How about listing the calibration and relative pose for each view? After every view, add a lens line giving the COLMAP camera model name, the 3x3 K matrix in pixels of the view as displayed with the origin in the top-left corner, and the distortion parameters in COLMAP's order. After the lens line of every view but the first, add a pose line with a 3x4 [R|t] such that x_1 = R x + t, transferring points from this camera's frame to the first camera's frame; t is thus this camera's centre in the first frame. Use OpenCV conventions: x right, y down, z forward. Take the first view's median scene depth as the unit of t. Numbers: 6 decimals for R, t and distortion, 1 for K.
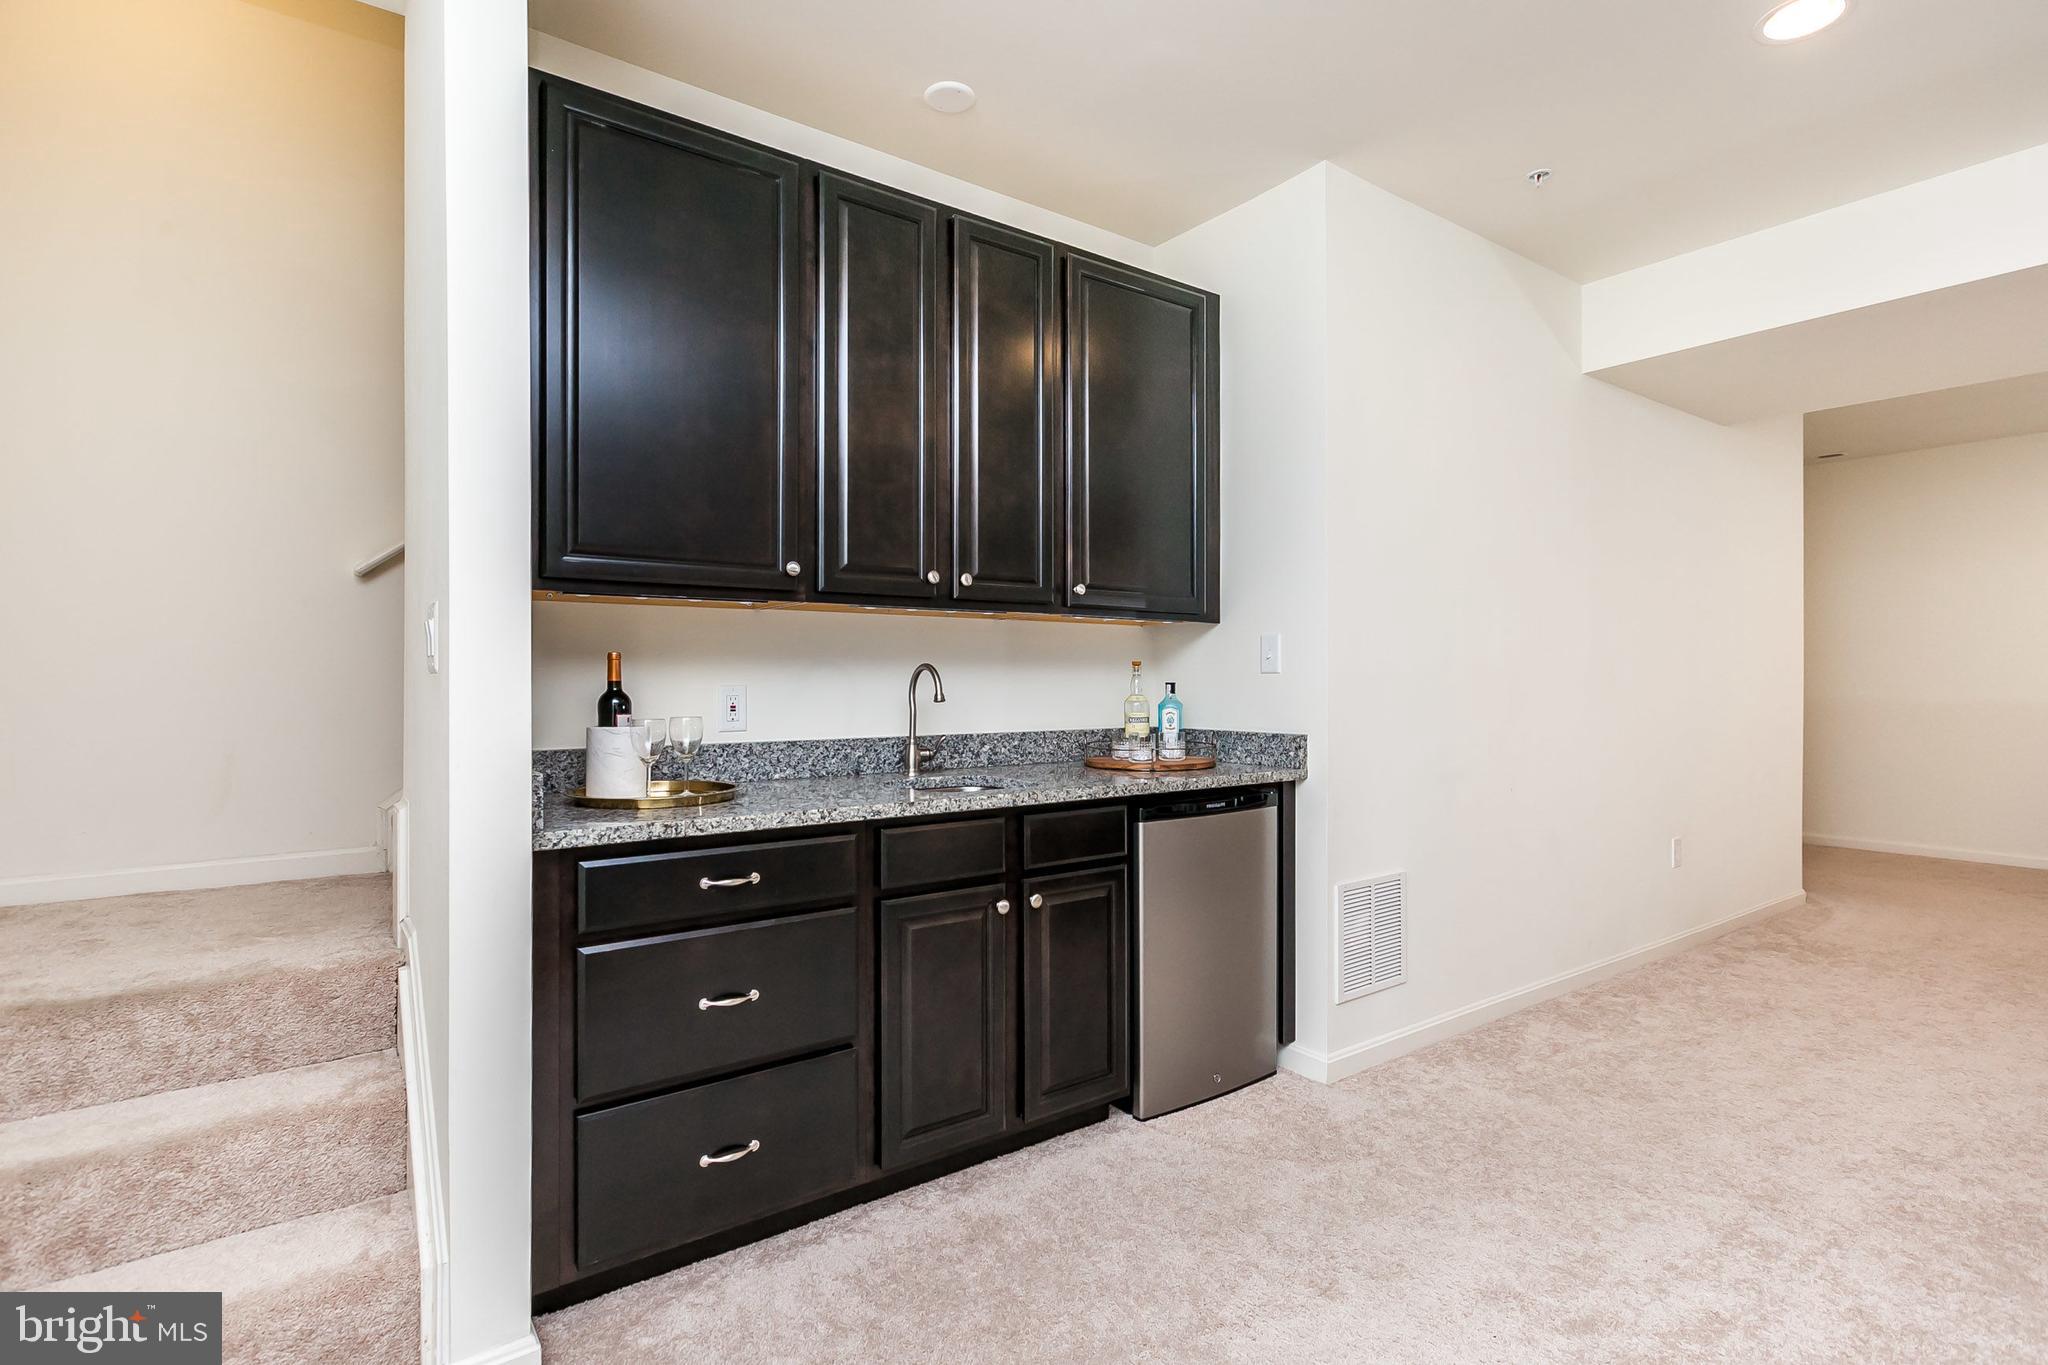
lens RADIAL K [[978.7, 0, 1024.0], [0, 978.7, 682.5], [0, 0, 1]] dist [-0.003128, 0.000470]
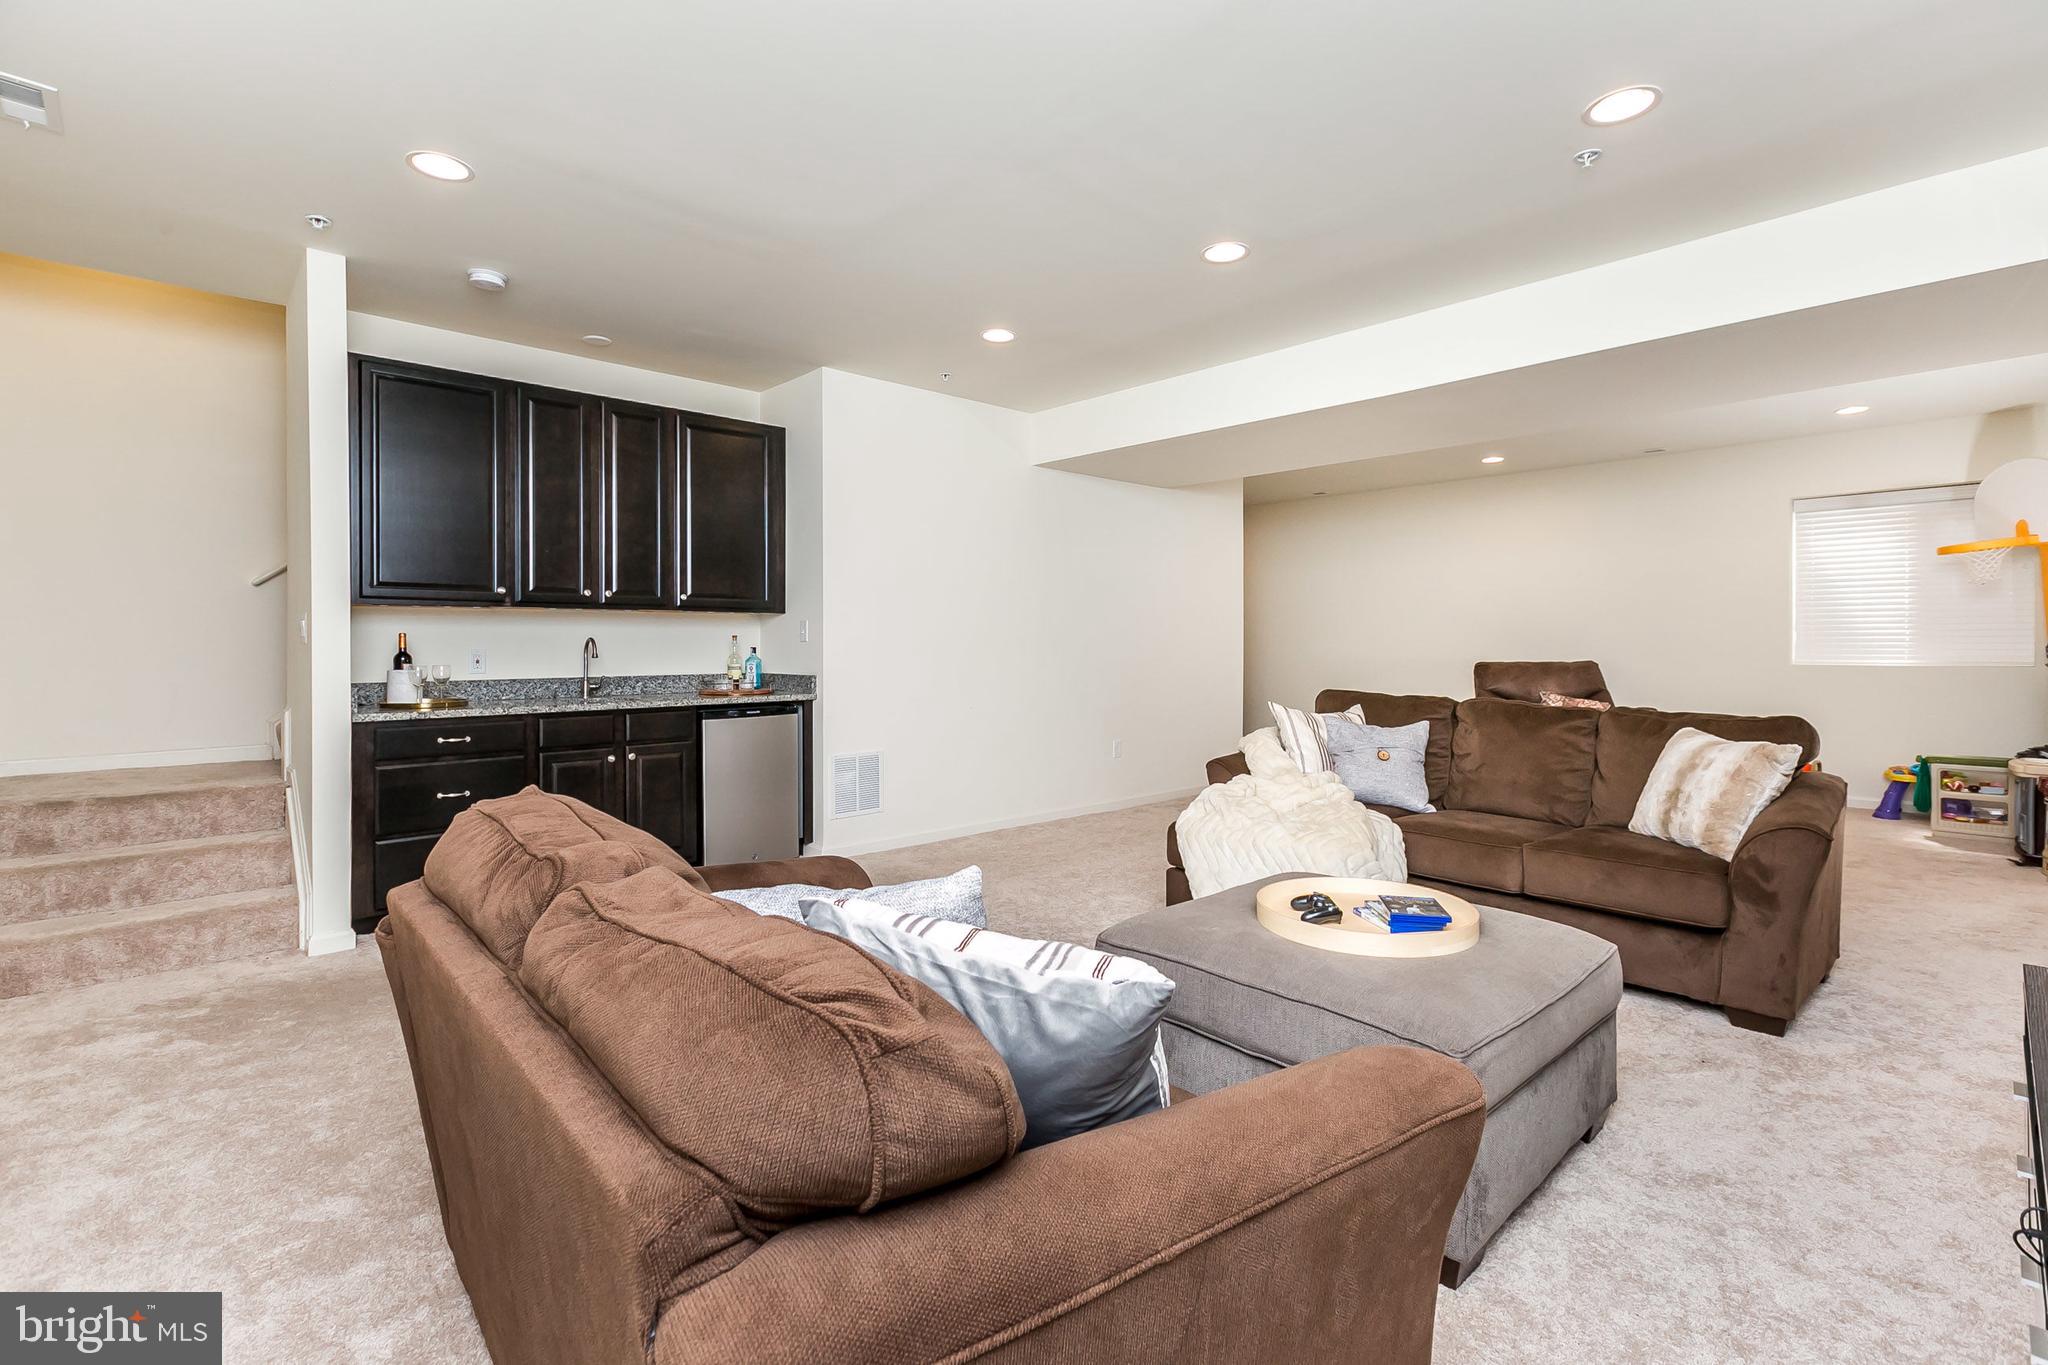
lens RADIAL K [[912.8, 0, 1026.6], [0, 912.8, 655.6], [0, 0, 1]] dist [0.000940, -0.000168]
pose [[0.991797, -0.003628, 0.127772, 0.562418], [0.002070, 0.999922, 0.012328, -0.005315], [-0.127807, -0.011962, 0.991727, -0.936875]]
